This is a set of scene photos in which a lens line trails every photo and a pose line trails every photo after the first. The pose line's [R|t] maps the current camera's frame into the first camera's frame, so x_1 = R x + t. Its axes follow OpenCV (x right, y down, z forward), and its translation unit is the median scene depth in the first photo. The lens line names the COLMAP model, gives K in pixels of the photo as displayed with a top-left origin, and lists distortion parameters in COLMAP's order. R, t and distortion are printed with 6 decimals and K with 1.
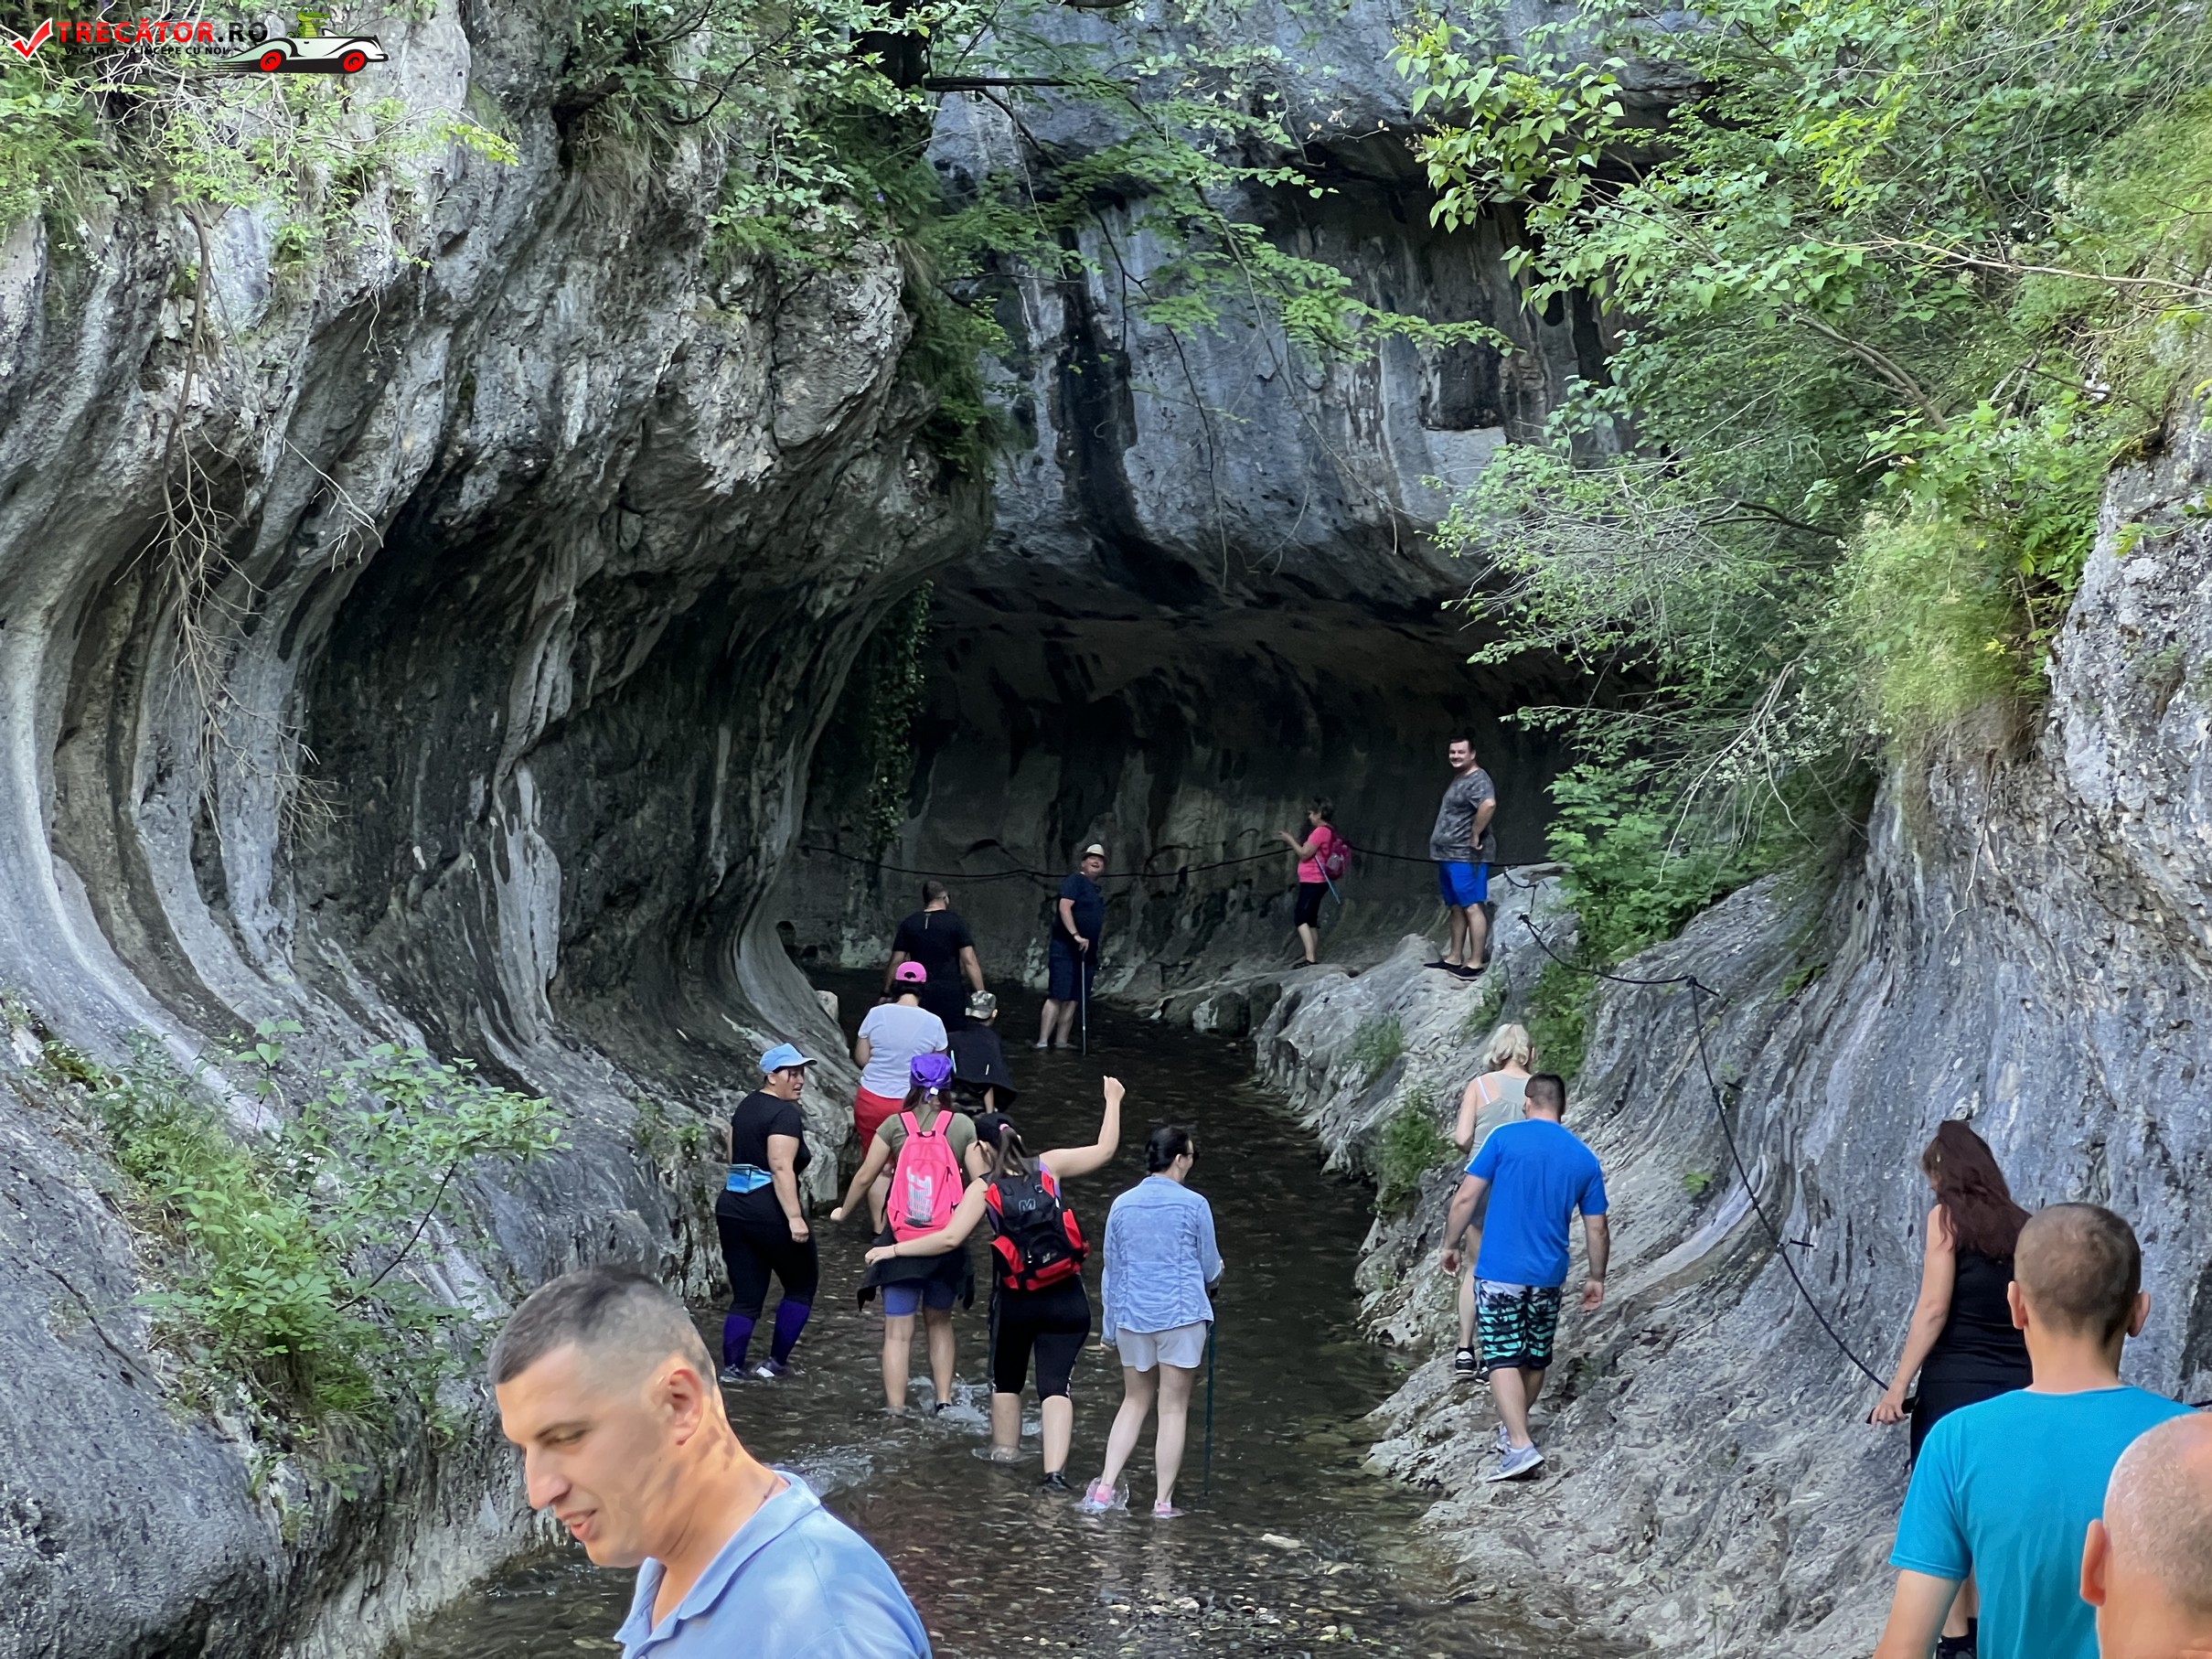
lens RADIAL K [[4934.4, 0, 1106.0], [0, 4934.4, 829.5], [0, 0, 1]] dist [-0.429613, 0.528791]
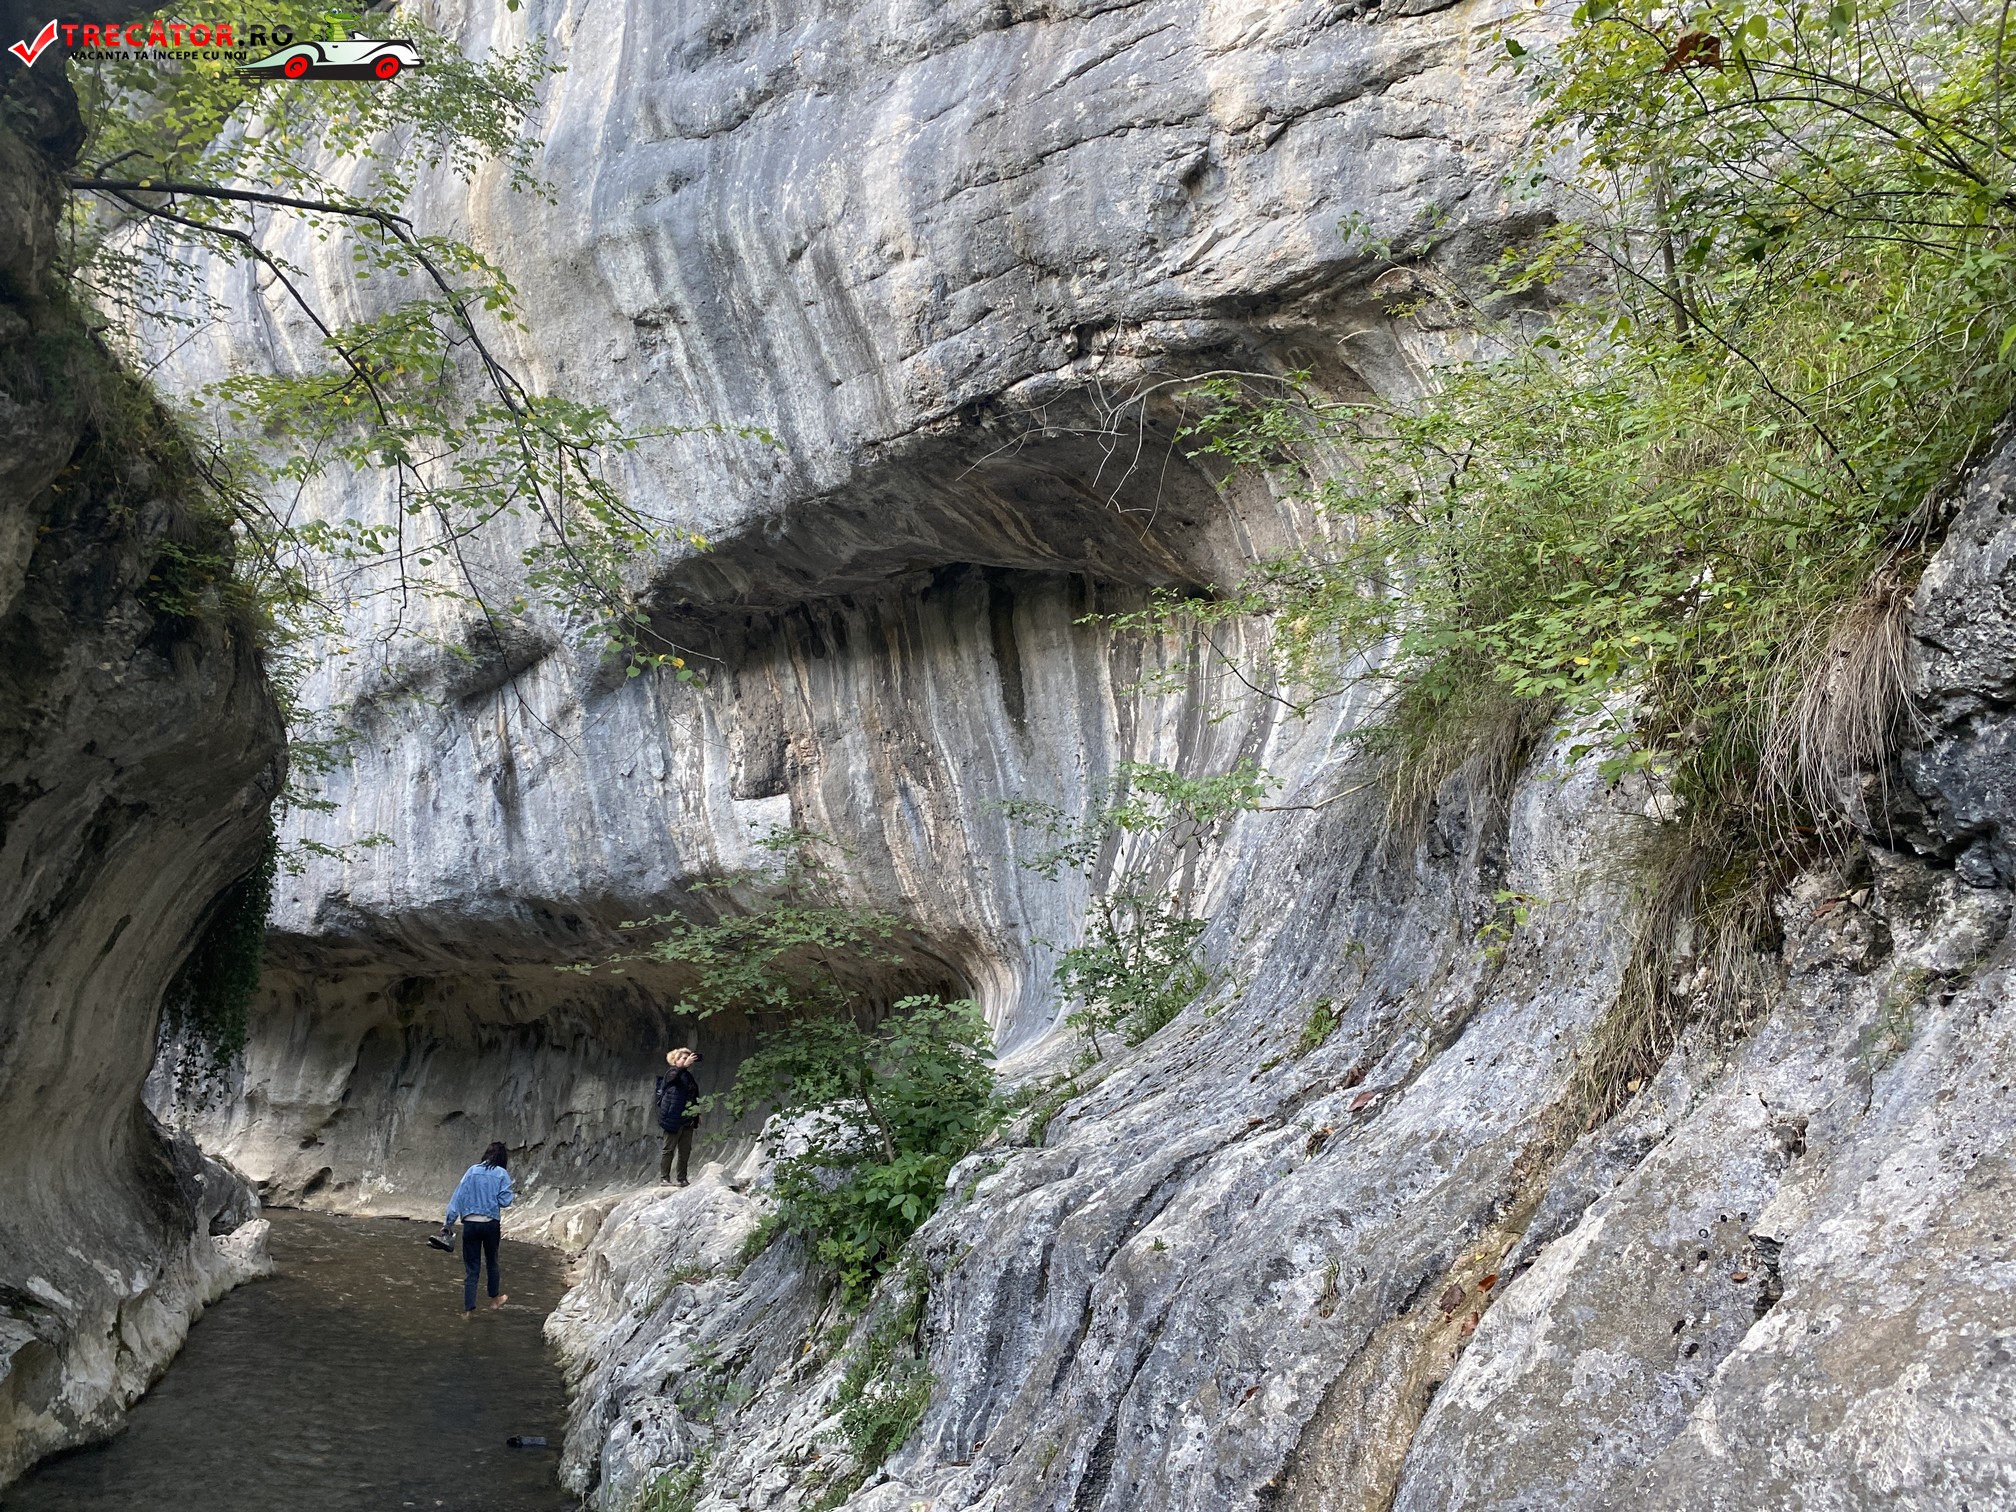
lens RADIAL K [[1511.0, 0, 977.9], [0, 1511.0, 754.5], [0, 0, 1]] dist [0.119932, -0.194987]
pose [[0.978502, 0.033276, 0.203536, 0.041642], [0.016506, 0.971097, -0.238114, 0.012779], [-0.205576, 0.236355, 0.949671, 0.526109]]
